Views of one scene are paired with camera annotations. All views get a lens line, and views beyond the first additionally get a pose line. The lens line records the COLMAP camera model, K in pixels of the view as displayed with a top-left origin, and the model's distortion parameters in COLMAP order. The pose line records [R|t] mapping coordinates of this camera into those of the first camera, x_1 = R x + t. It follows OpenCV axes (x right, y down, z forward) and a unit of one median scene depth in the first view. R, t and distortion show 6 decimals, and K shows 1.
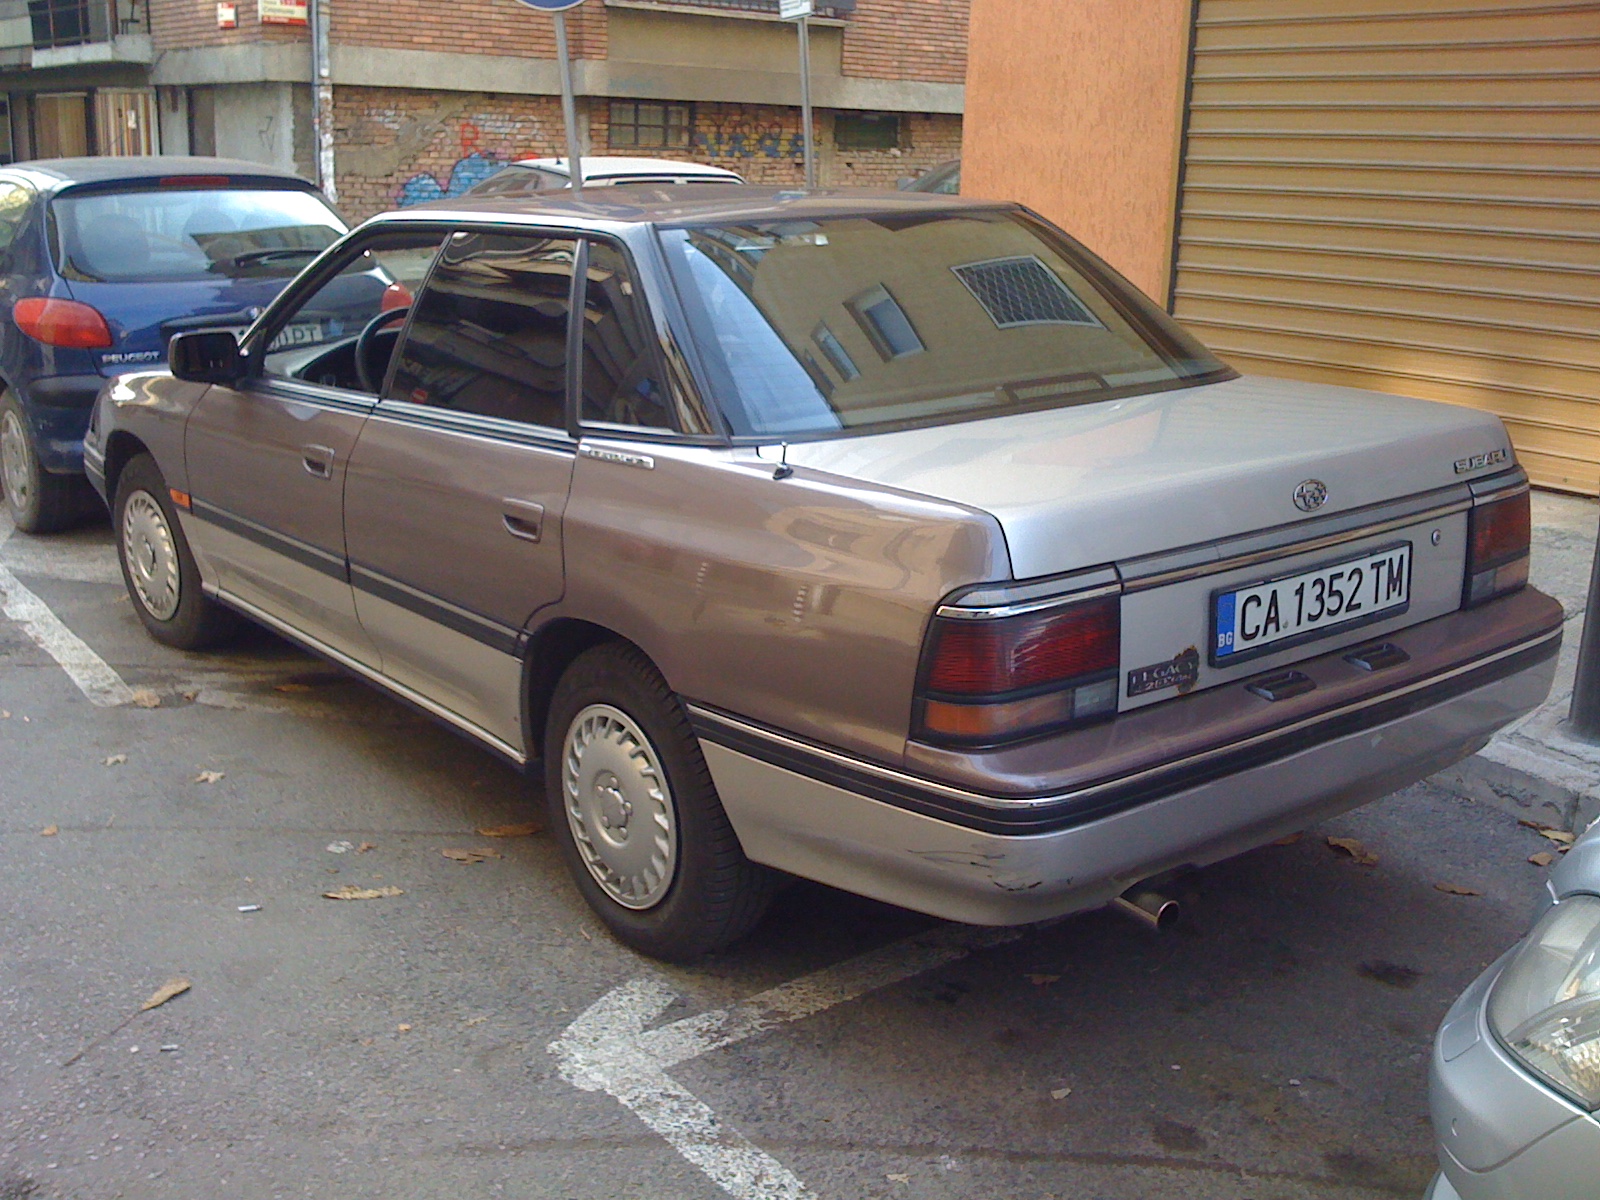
lens RADIAL K [[1852.3, 0, 800.0], [0, 1852.3, 600.0], [0, 0, 1]] dist [0.011099, 0.010230]
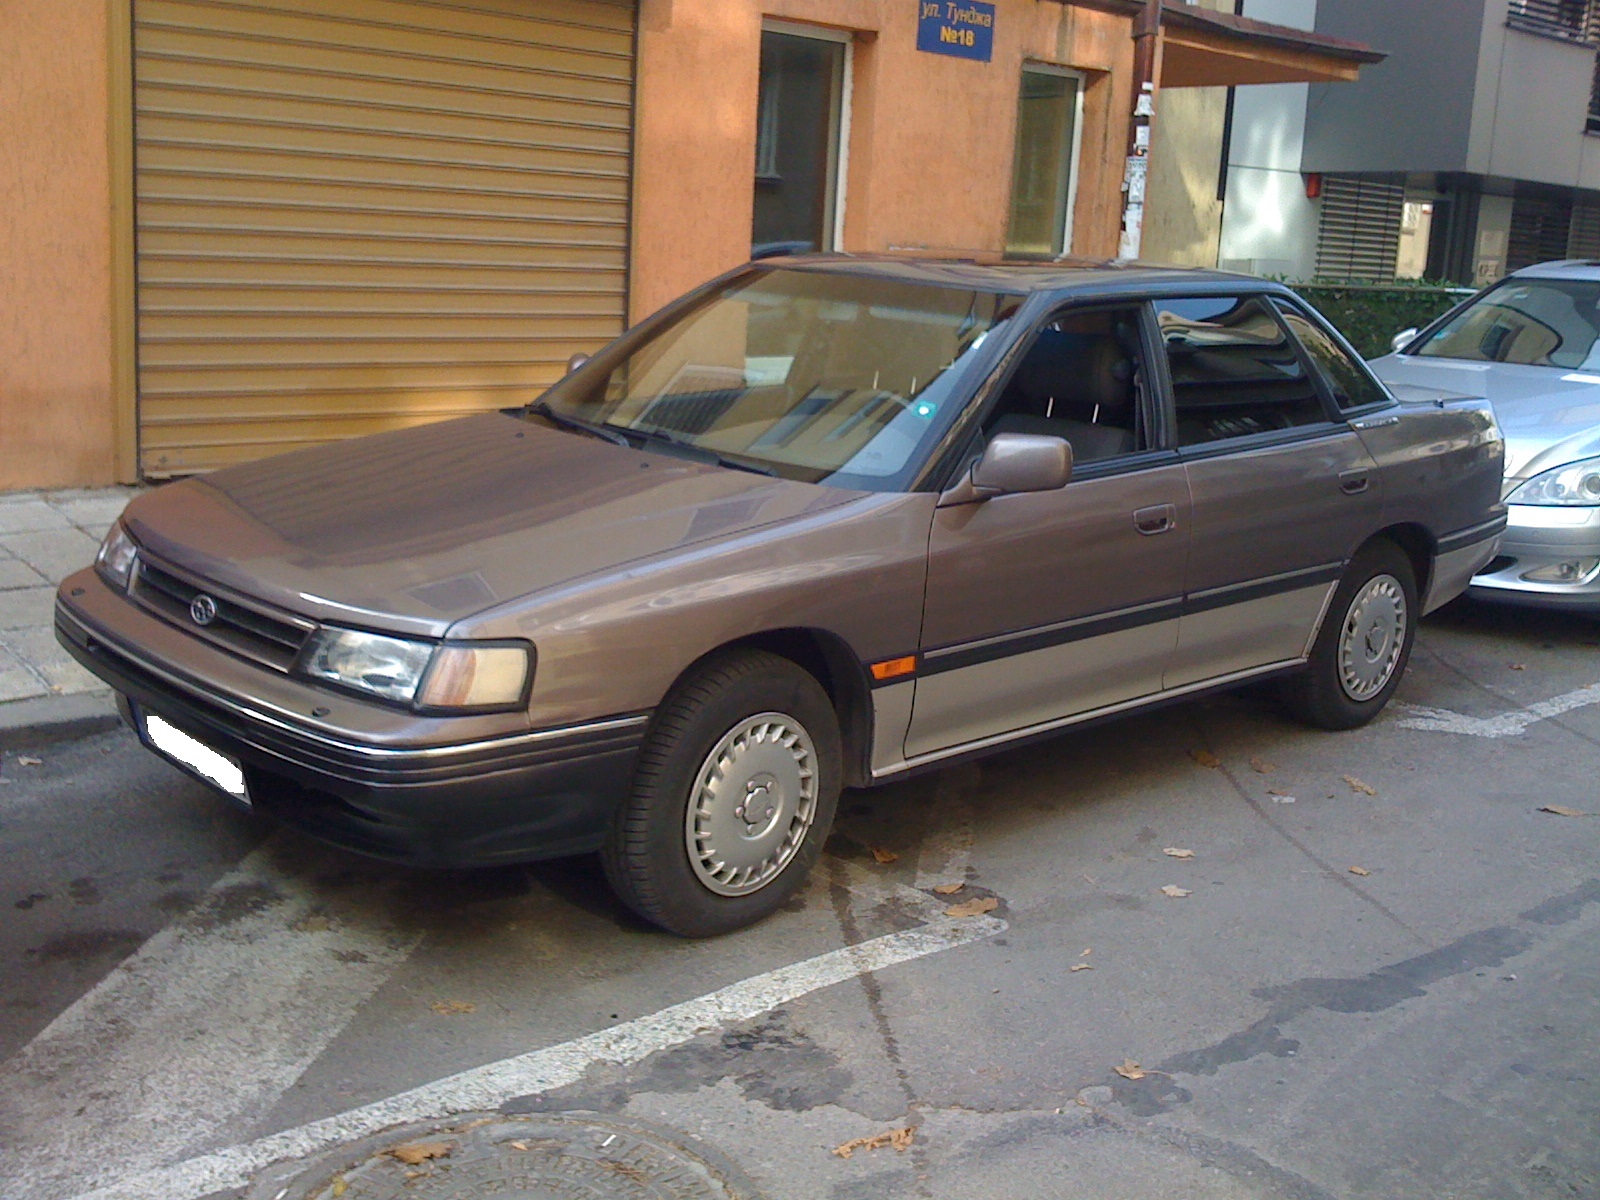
lens RADIAL K [[1852.3, 0, 800.0], [0, 1852.3, 600.0], [0, 0, 1]] dist [0.011099, 0.010230]
pose [[-0.144198, -0.216686, 0.965533, -1.231165], [0.197644, 0.949764, 0.242664, -0.320666], [-0.969610, 0.225823, -0.094127, 1.263437]]
